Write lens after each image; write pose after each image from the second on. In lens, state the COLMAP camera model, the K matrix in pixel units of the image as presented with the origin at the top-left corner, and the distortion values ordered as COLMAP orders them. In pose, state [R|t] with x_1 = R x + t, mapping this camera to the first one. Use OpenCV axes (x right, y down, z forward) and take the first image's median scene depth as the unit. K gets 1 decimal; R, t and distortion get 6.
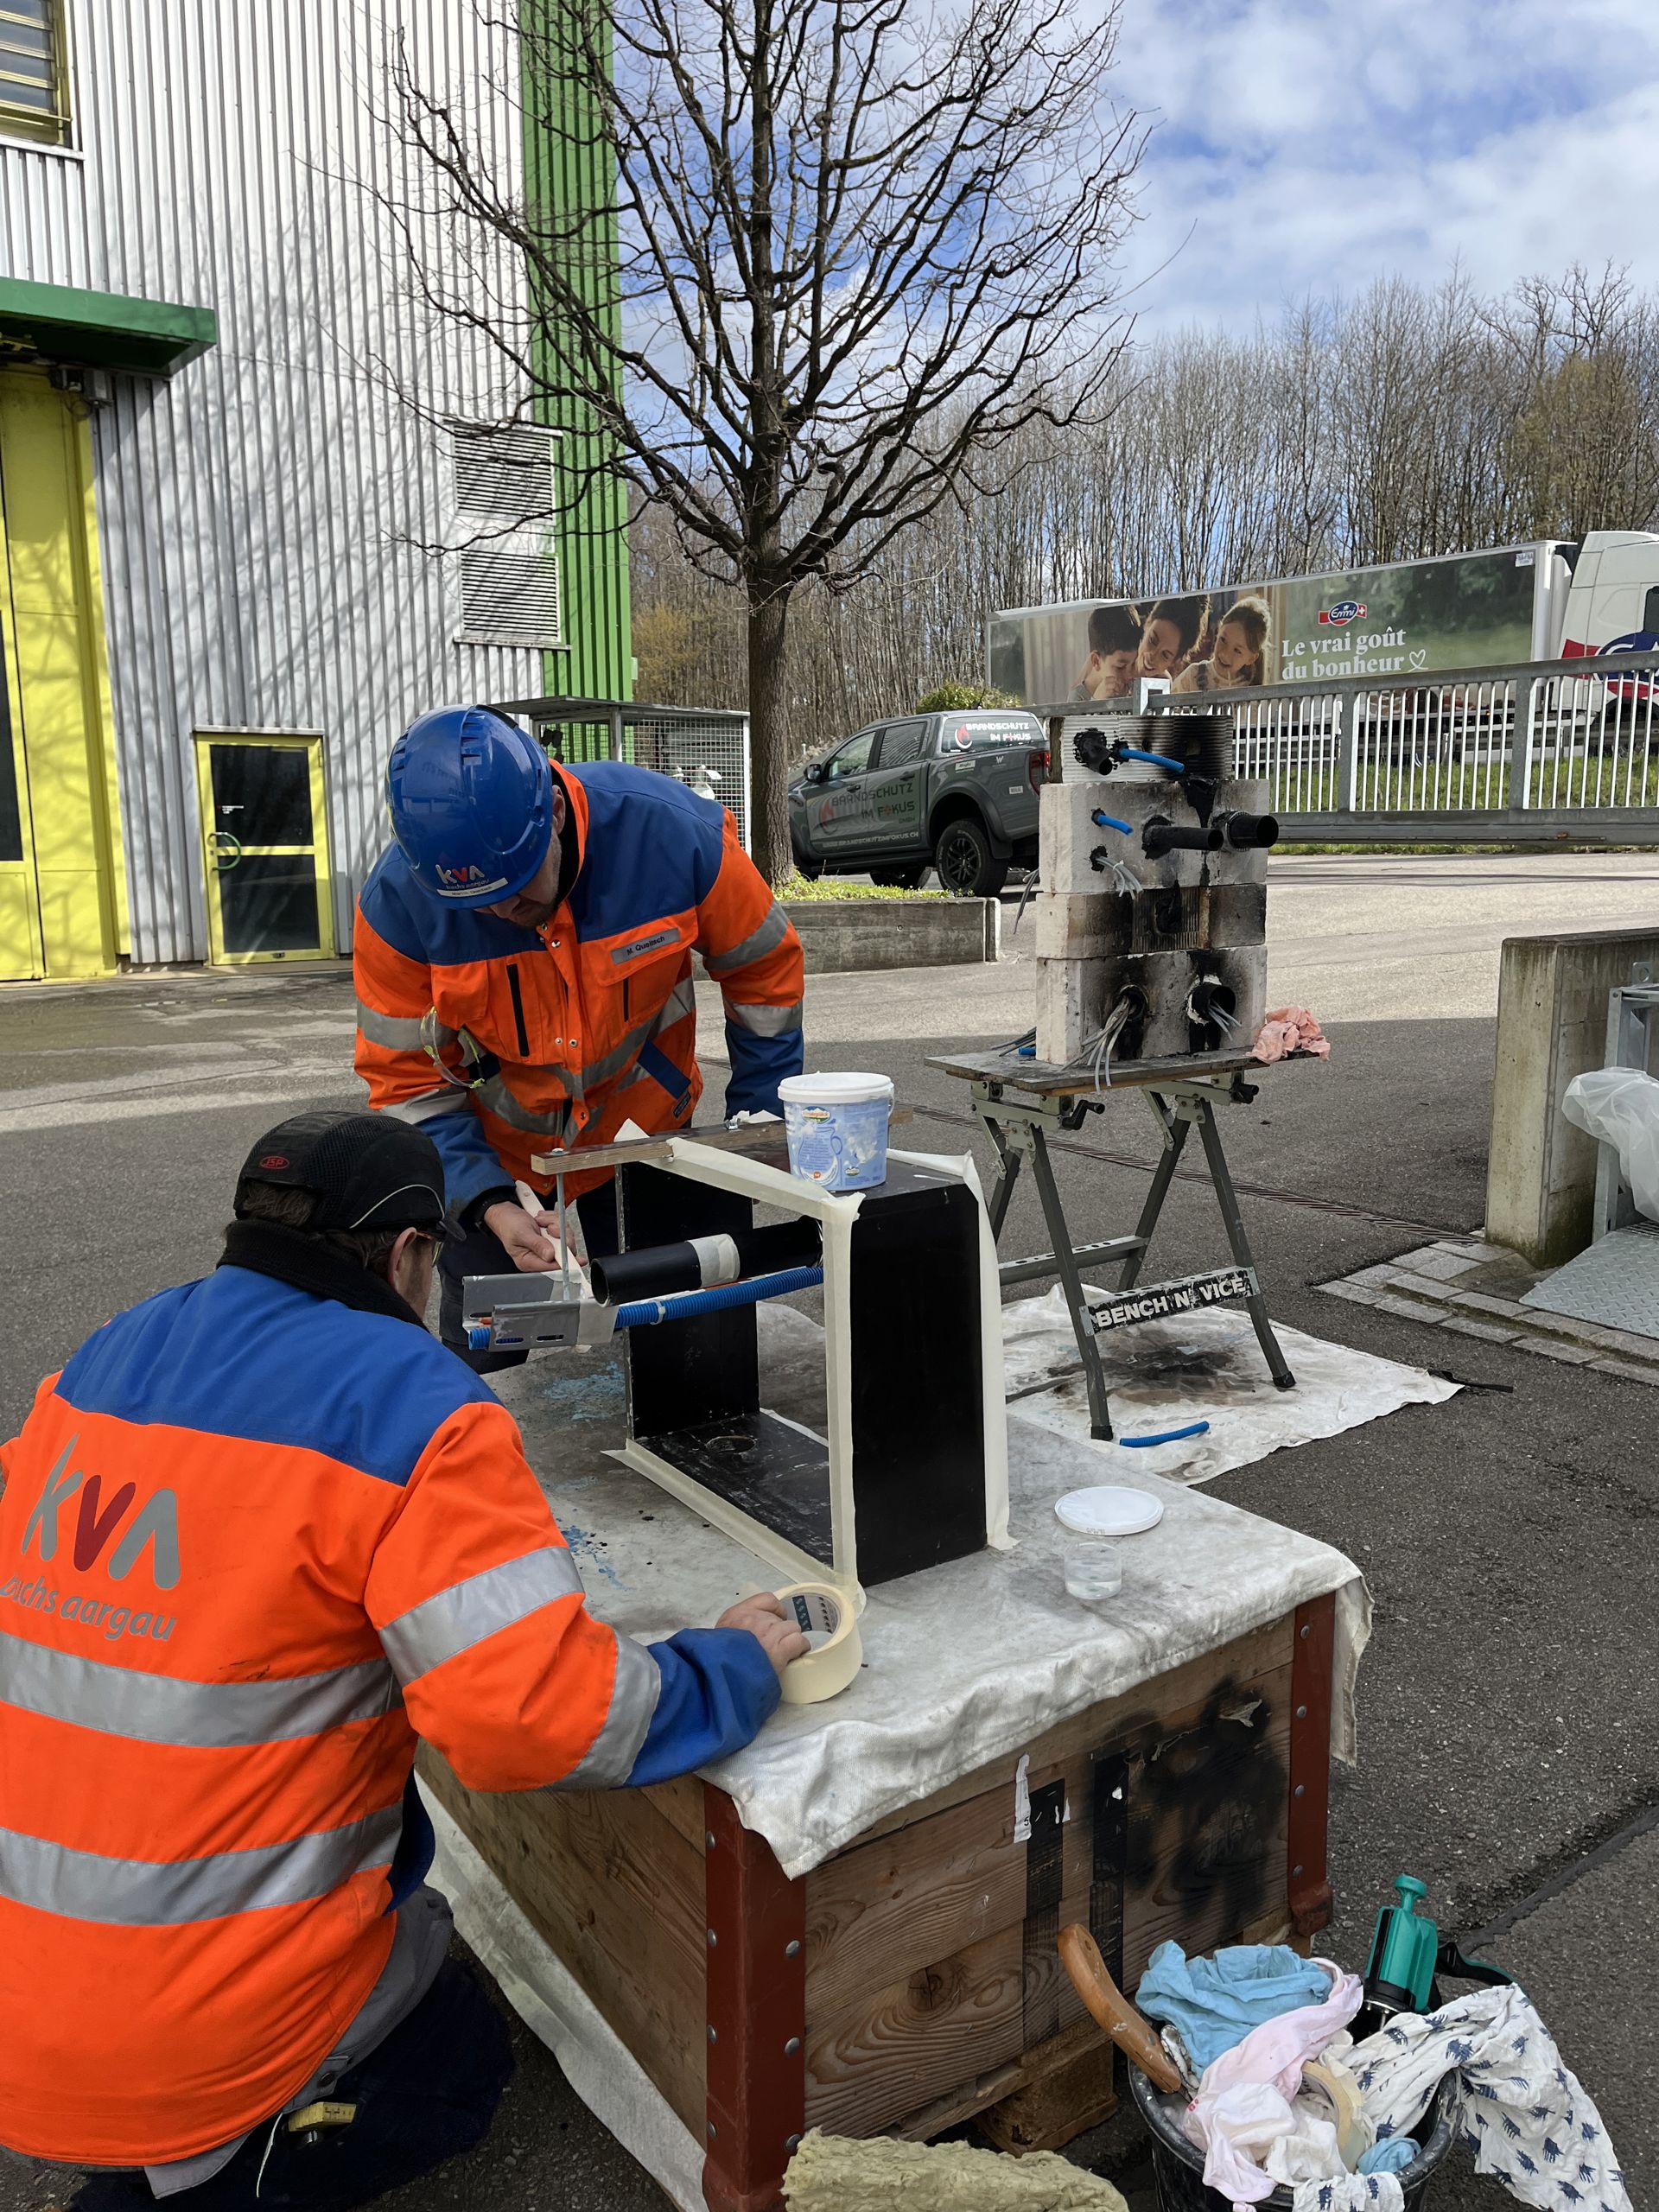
lens RADIAL K [[1634.3, 0, 832.5], [0, 1634.3, 1095.3], [0, 0, 1]] dist [0.060392, -0.085383]
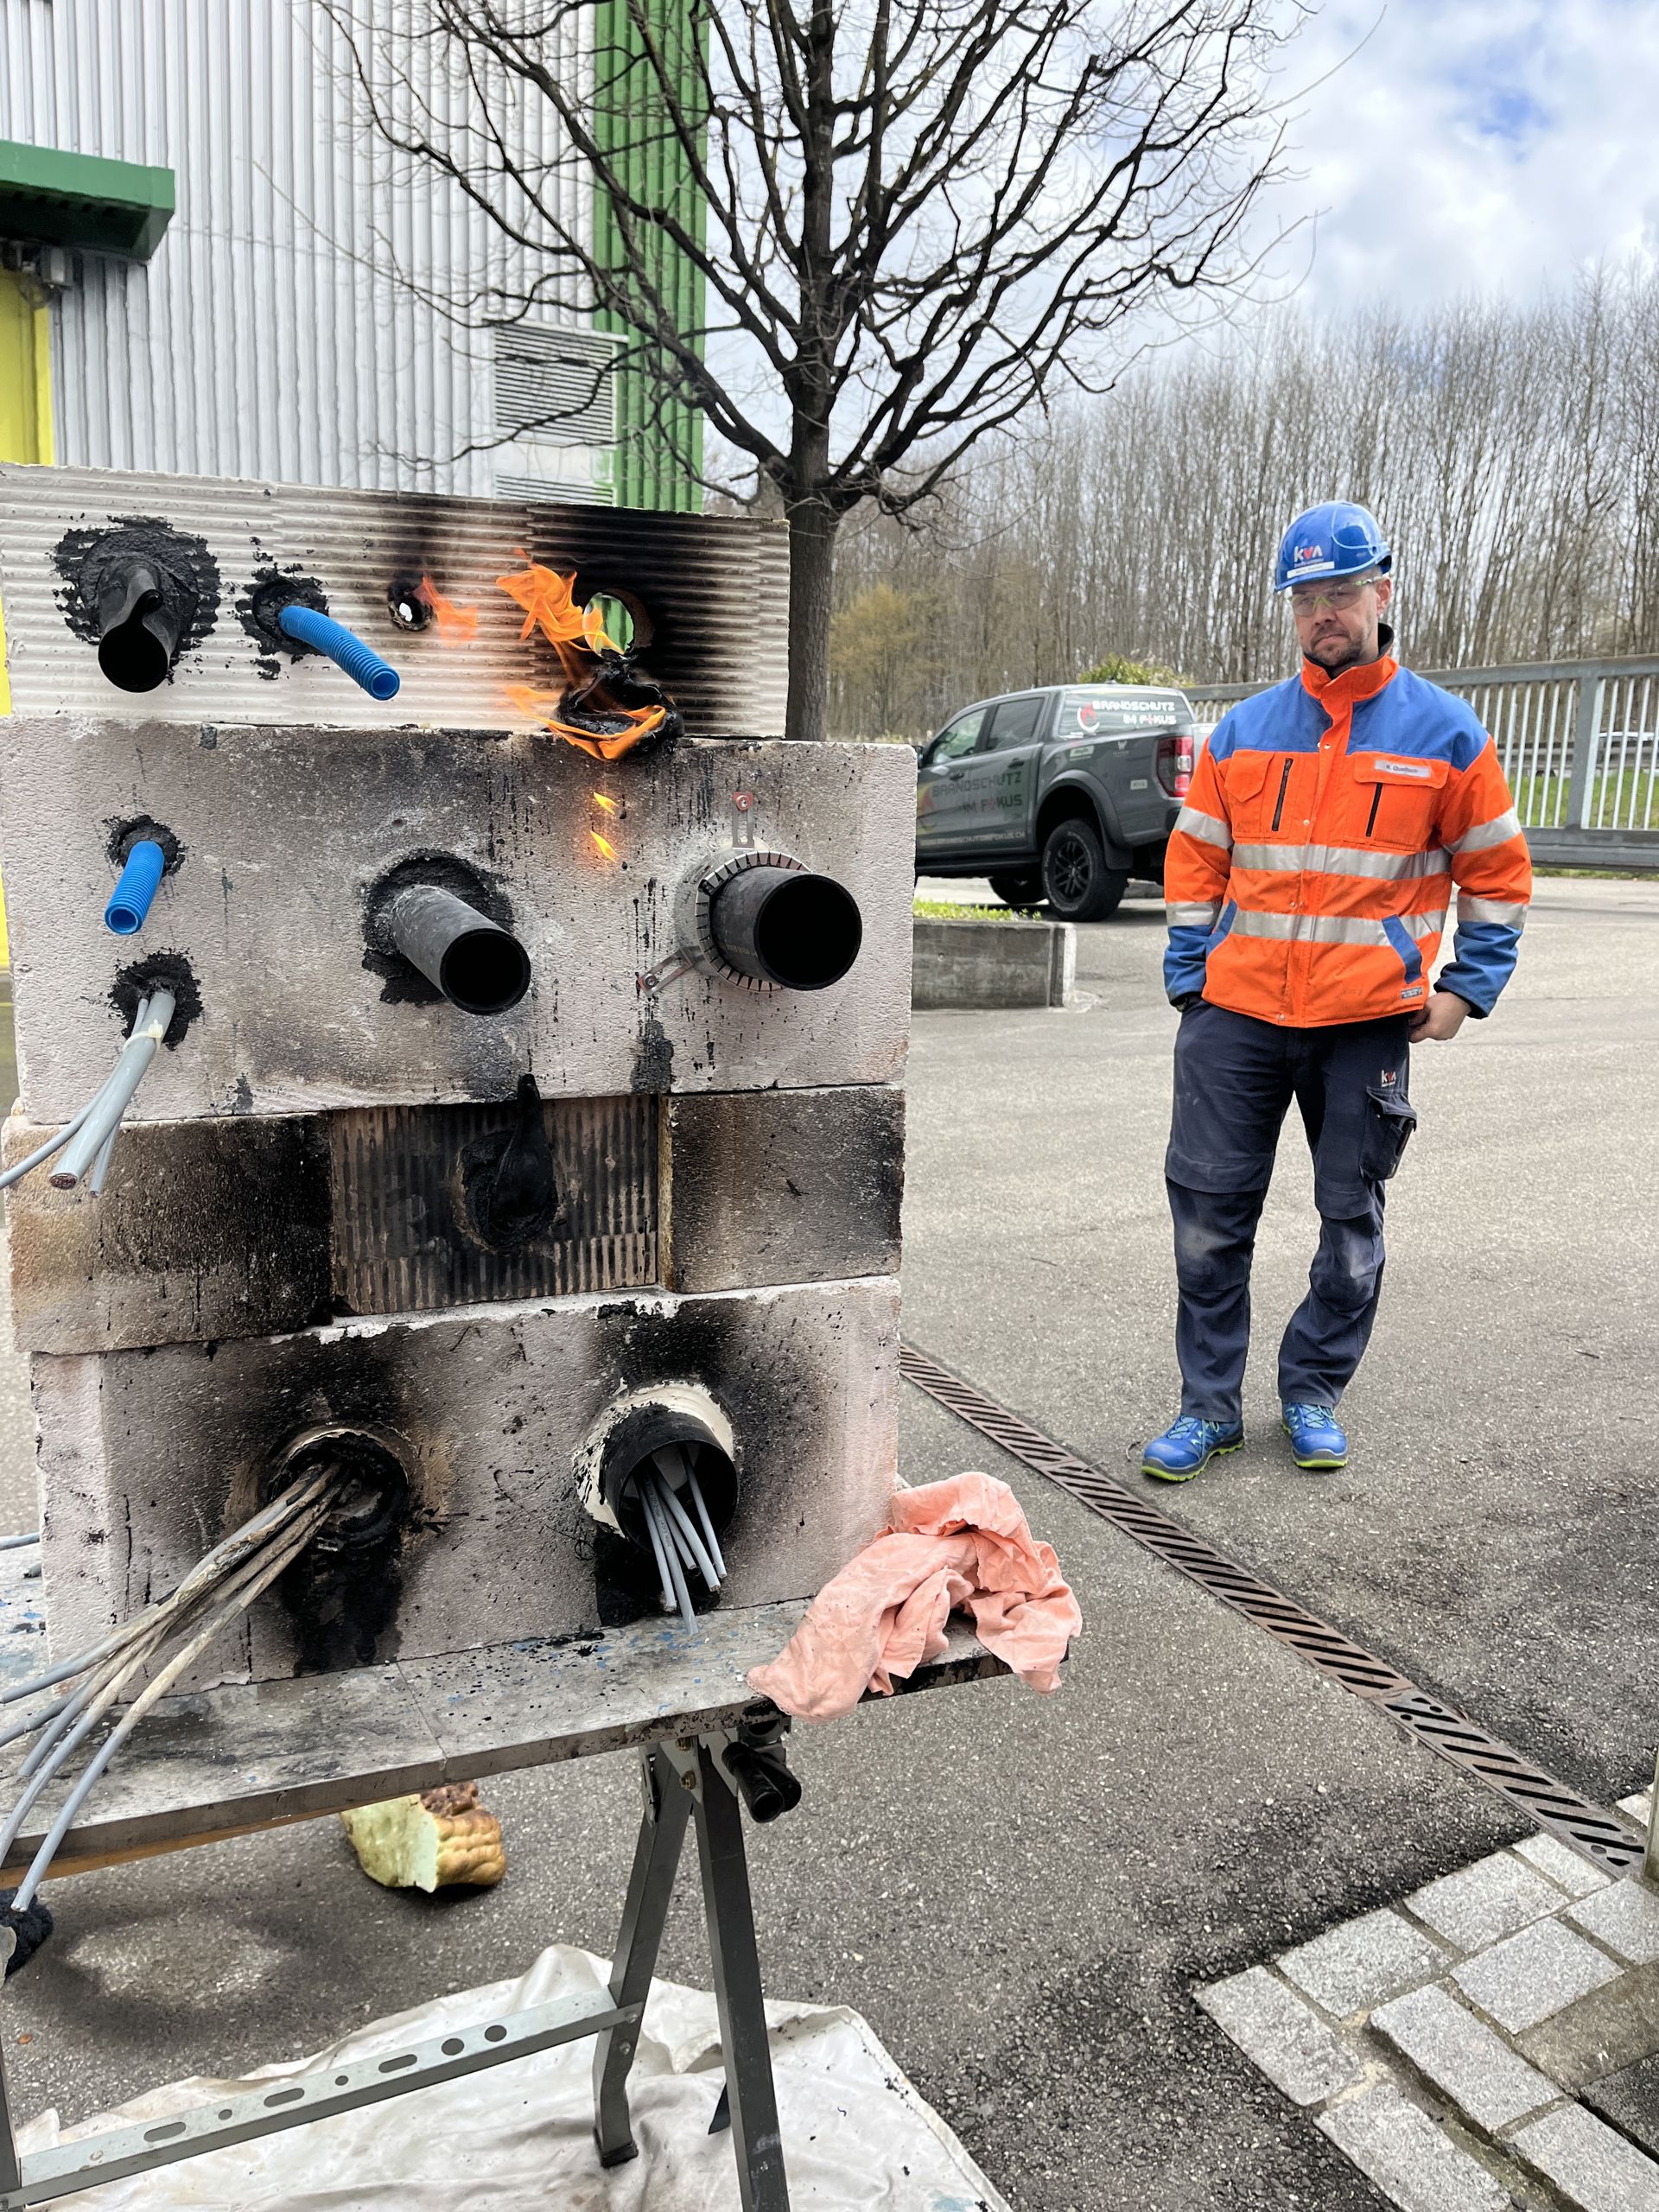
lens RADIAL K [[1634.3, 0, 836.9], [0, 1634.3, 1109.4], [0, 0, 1]] dist [0.060392, -0.085383]
pose [[0.989761, 0.063524, -0.127821, 0.096054], [-0.061509, 0.997913, 0.019652, -0.042744], [0.128803, -0.011589, 0.991603, 0.228507]]
